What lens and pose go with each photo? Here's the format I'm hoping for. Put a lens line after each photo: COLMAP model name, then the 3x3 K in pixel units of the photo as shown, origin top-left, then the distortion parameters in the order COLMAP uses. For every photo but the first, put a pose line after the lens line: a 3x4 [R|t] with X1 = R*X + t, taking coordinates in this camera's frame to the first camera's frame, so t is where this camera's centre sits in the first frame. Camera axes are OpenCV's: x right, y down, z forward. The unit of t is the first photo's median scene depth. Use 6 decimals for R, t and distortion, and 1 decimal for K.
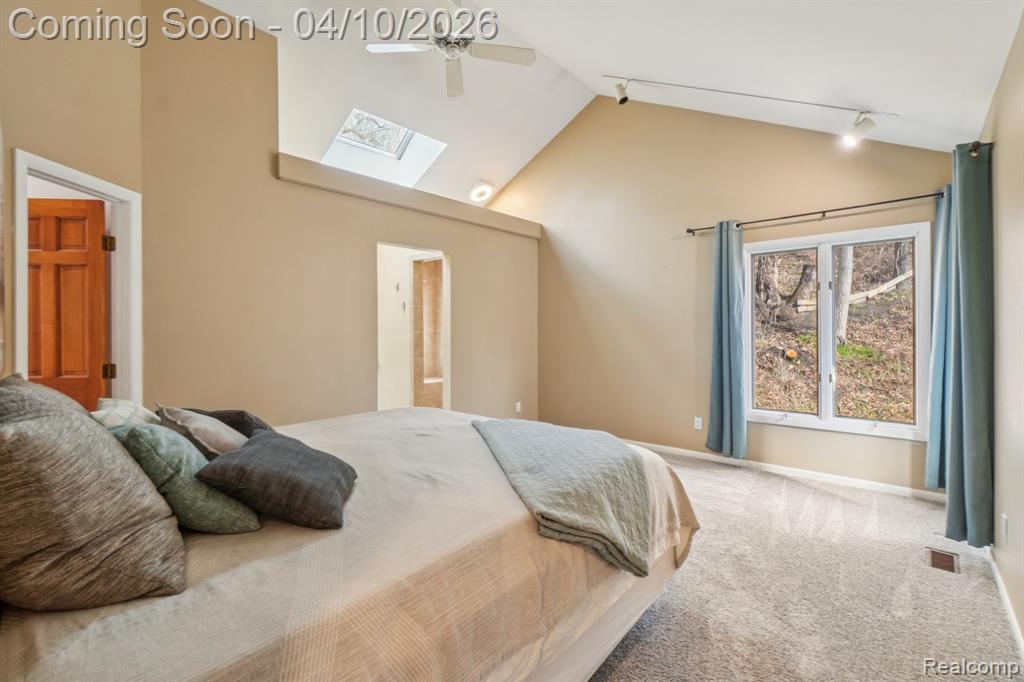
lens RADIAL K [[448.1, 0, 516.1], [0, 448.1, 333.5], [0, 0, 1]] dist [-0.007779, 0.001774]
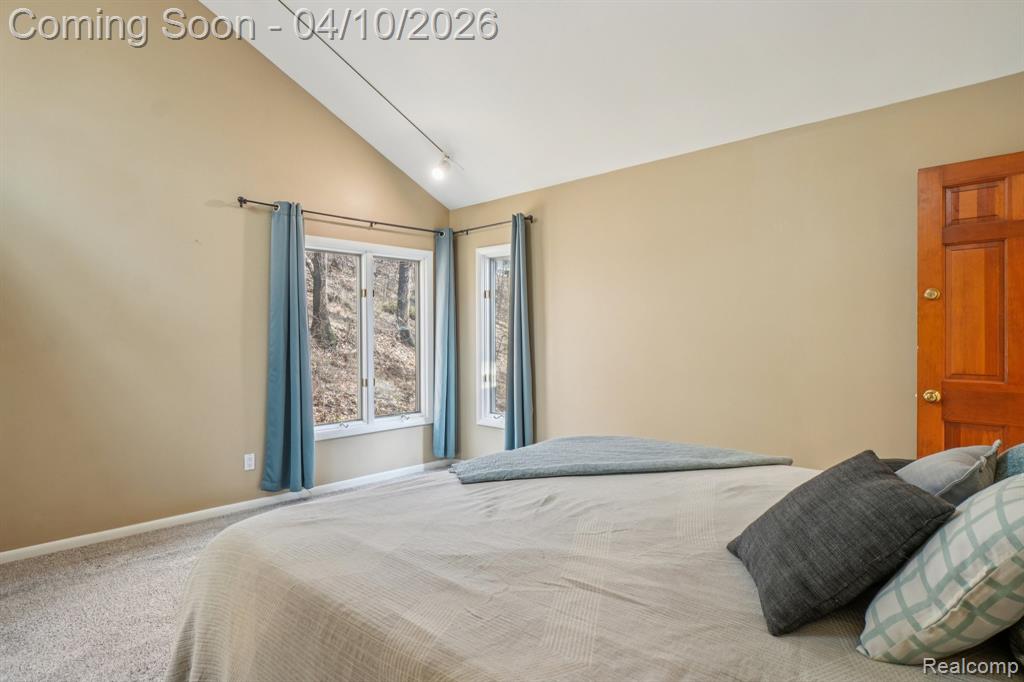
lens RADIAL K [[563.5, 0, 517.9], [0, 563.5, 341.3], [0, 0, 1]] dist [-0.001253, 0.000016]
pose [[0.040482, -0.008099, 0.999147, -0.603548], [0.012295, 0.999895, 0.007607, -0.001754], [-0.999105, 0.011976, 0.040577, 0.608110]]
